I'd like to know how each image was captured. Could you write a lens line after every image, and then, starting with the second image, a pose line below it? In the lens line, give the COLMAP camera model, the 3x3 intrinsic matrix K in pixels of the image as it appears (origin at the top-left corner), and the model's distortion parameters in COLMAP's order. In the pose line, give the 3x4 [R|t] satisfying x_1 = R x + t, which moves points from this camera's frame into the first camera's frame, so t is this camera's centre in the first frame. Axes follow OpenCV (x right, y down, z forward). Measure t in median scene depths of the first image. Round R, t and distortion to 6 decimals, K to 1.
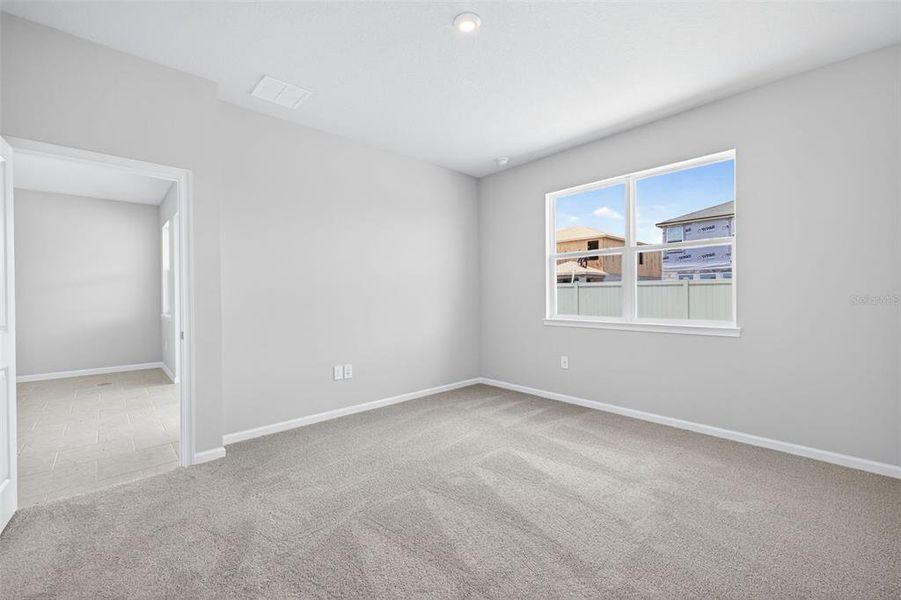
lens RADIAL K [[384.8, 0, 450.5], [0, 384.8, 300.0], [0, 0, 1]] dist [0.000907, 0.000134]
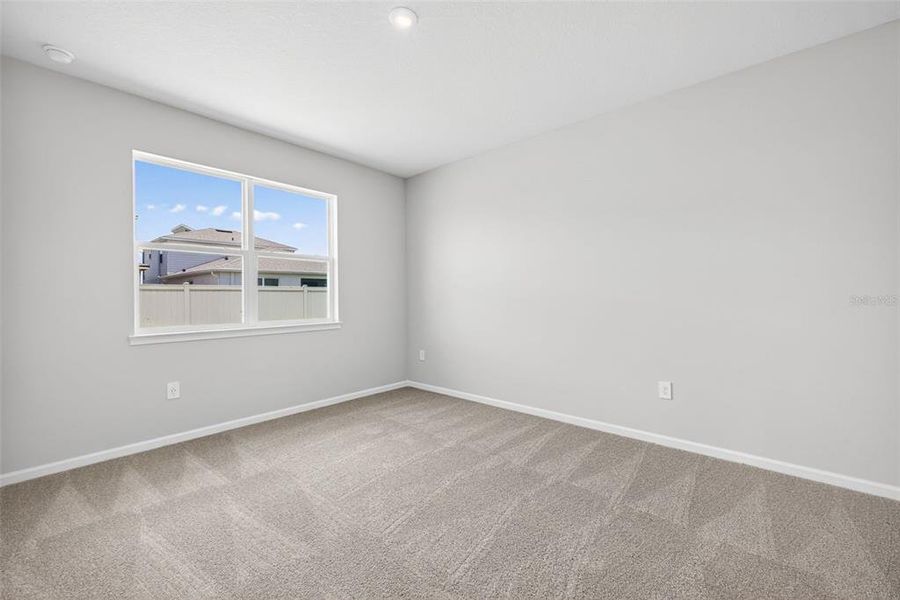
lens RADIAL K [[384.4, 0, 450.0], [0, 384.4, 300.0], [0, 0, 1]] dist [0.000907, 0.000134]
pose [[-0.139276, 0.000510, 0.990253, -0.562781], [0.019348, 0.999810, 0.002207, -0.004001], [-0.990065, 0.019467, -0.139260, 0.624777]]
